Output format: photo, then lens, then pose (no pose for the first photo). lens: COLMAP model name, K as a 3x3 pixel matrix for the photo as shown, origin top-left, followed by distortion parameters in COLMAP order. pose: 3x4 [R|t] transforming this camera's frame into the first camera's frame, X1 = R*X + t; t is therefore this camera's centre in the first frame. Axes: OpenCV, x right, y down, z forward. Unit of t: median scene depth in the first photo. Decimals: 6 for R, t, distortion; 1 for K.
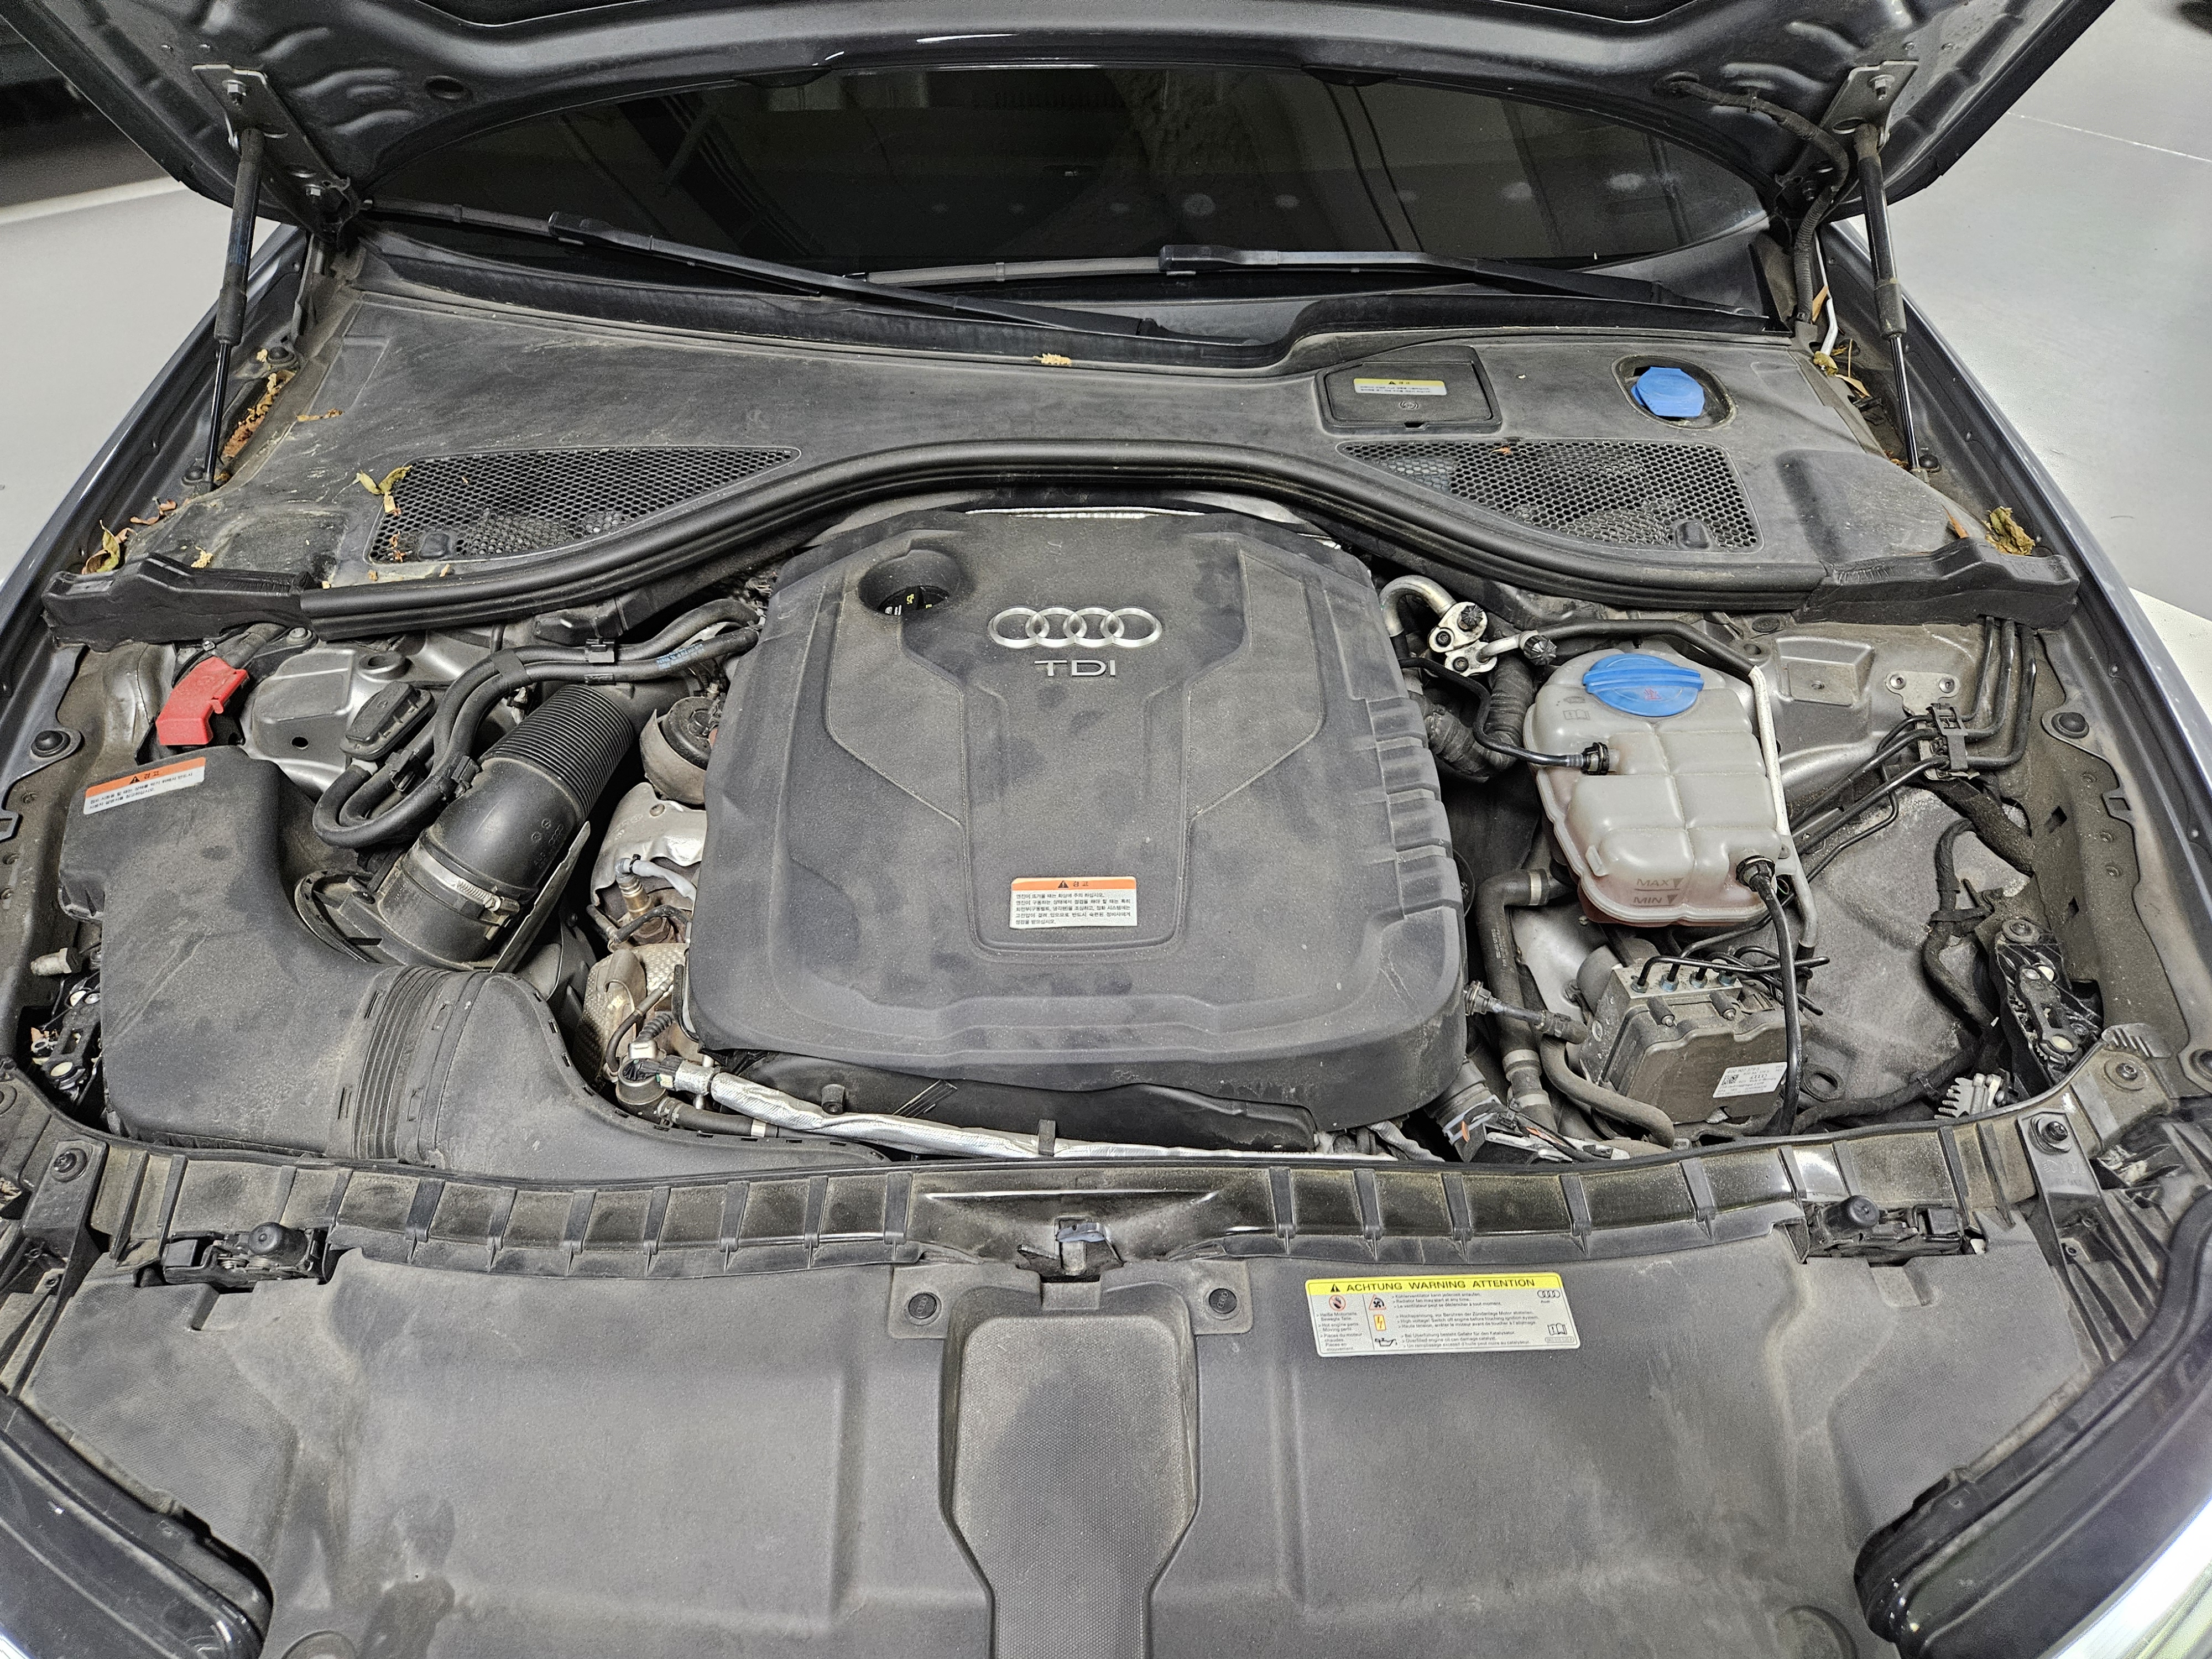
lens RADIAL K [[1478.3, 0, 1110.6], [0, 1478.3, 839.3], [0, 0, 1]] dist [0.067803, -0.060991]
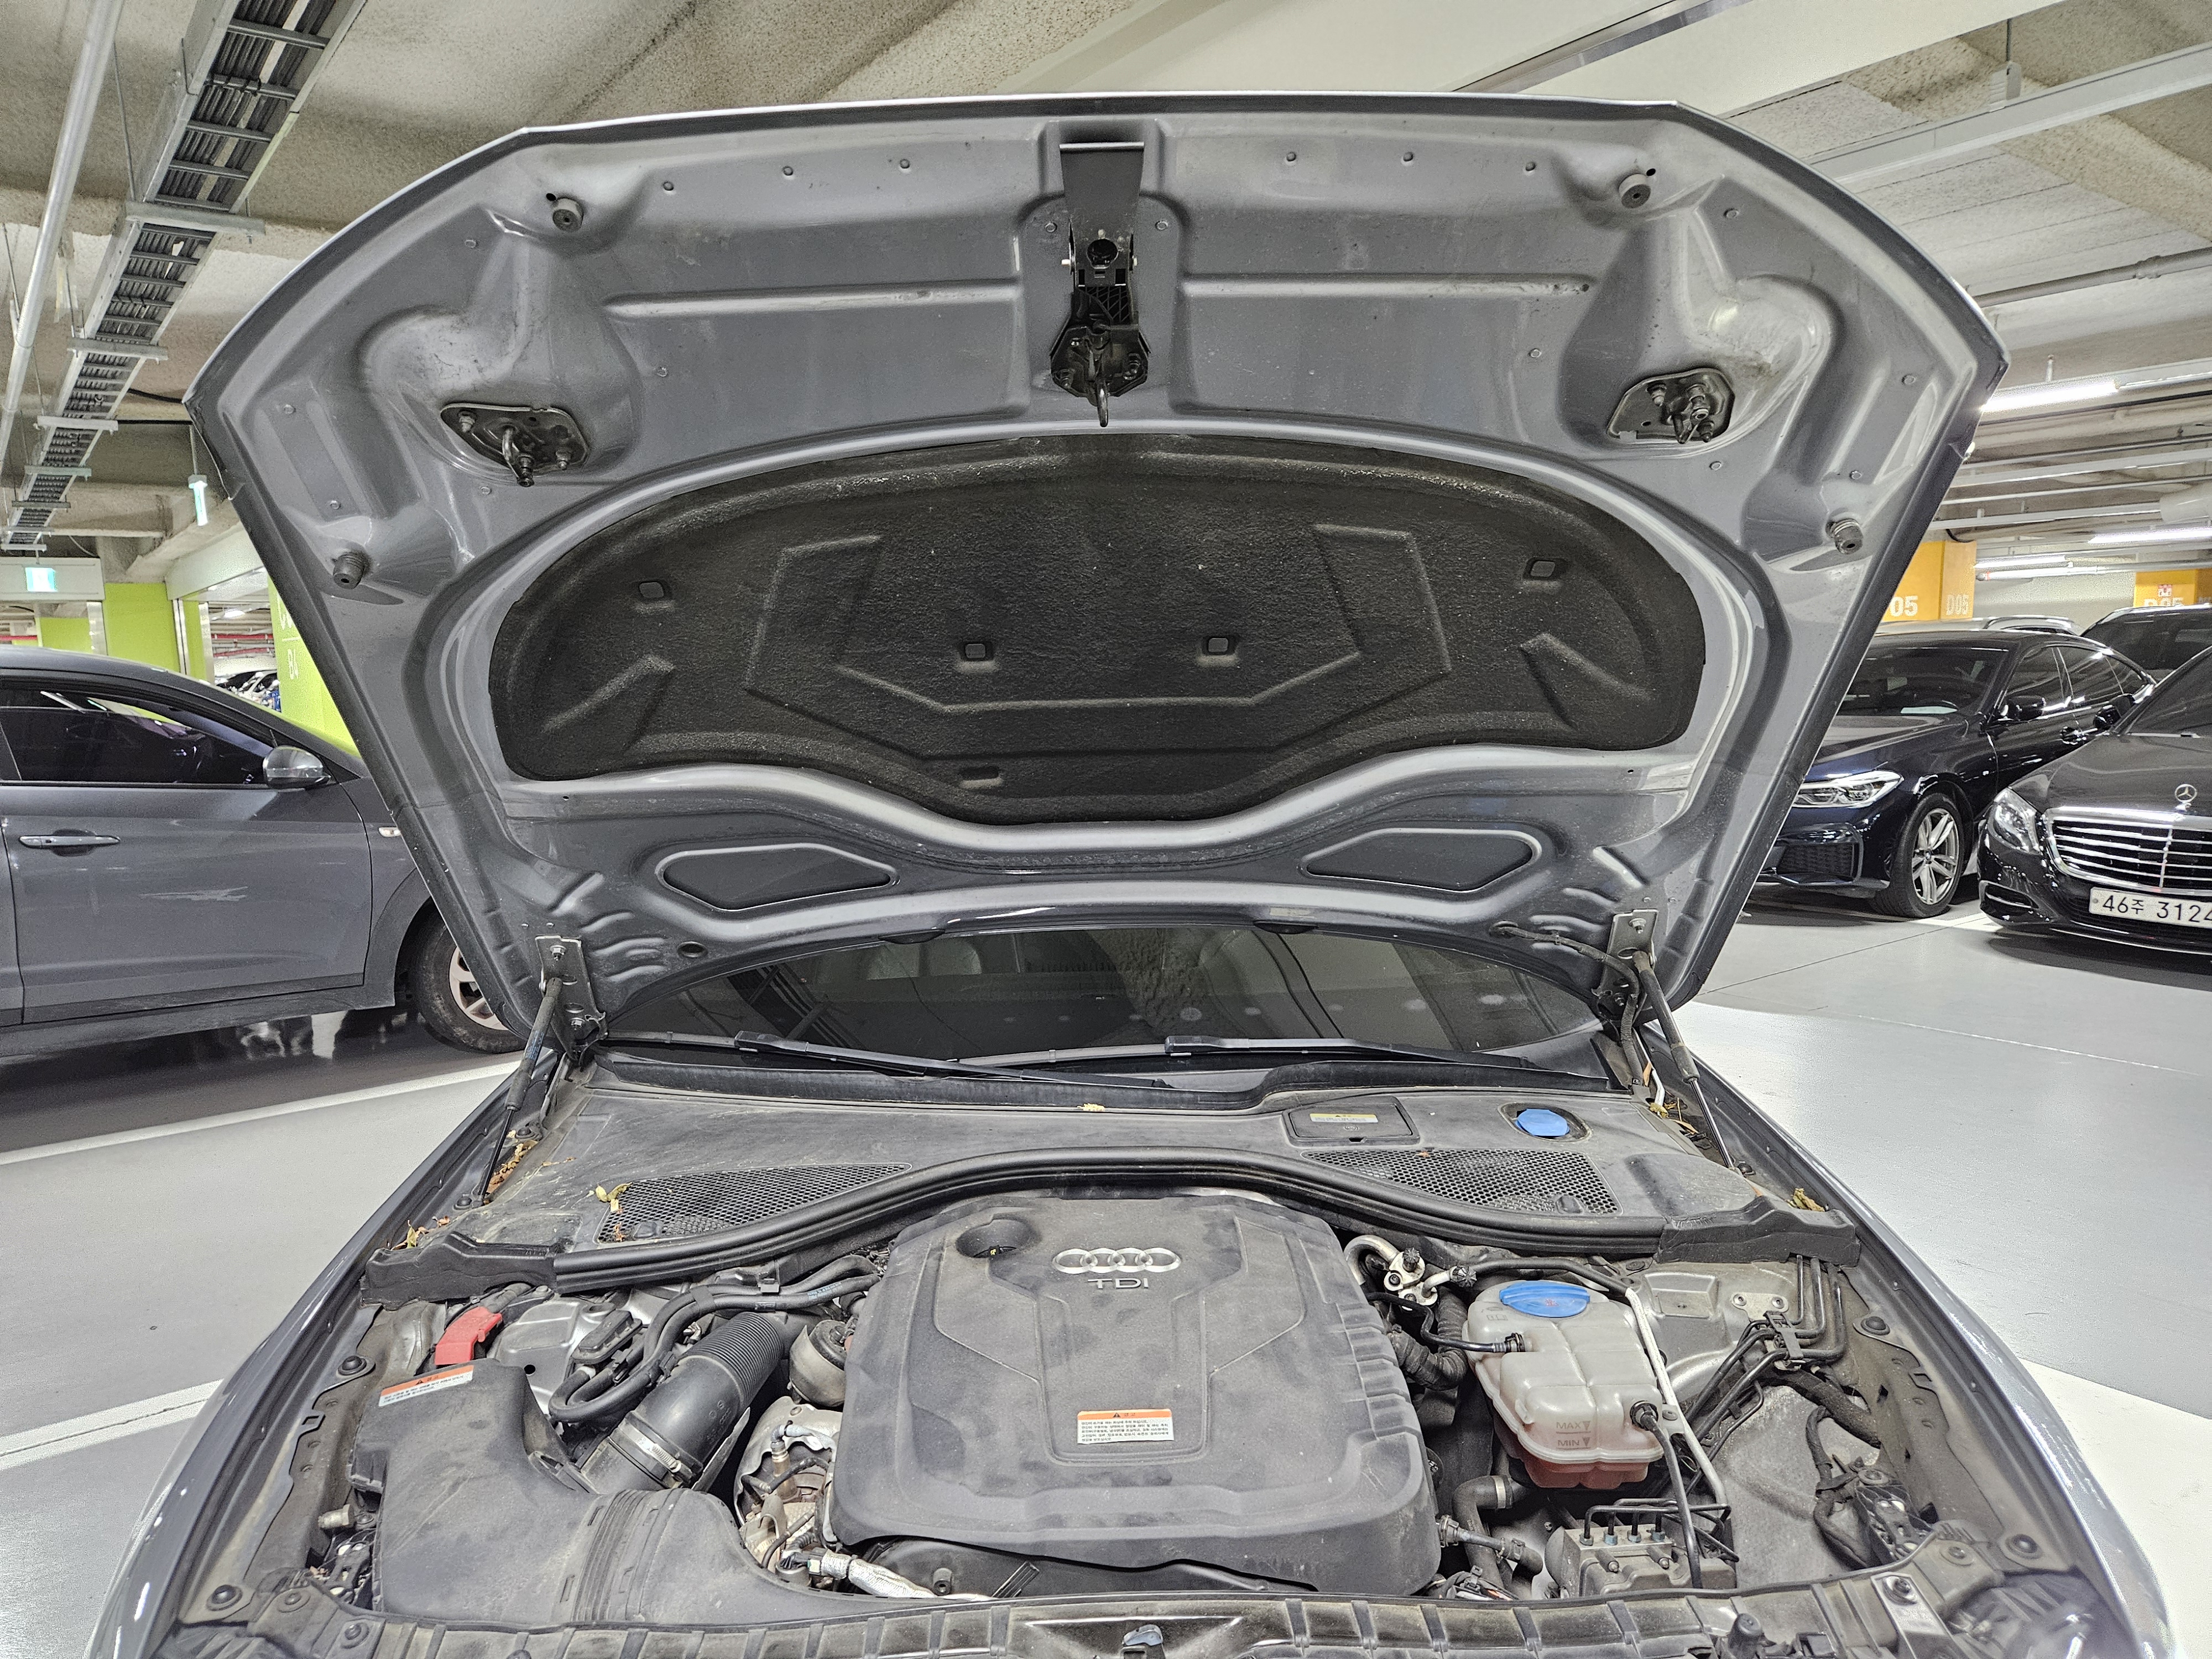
lens RADIAL K [[1493.1, 0, 1094.0], [0, 1493.1, 865.3], [0, 0, 1]] dist [0.044697, -0.035384]
pose [[0.999676, -0.024805, -0.005734, -0.027697], [0.017479, 0.832466, -0.553800, 0.312615], [0.018510, 0.553520, 0.832630, -0.340791]]
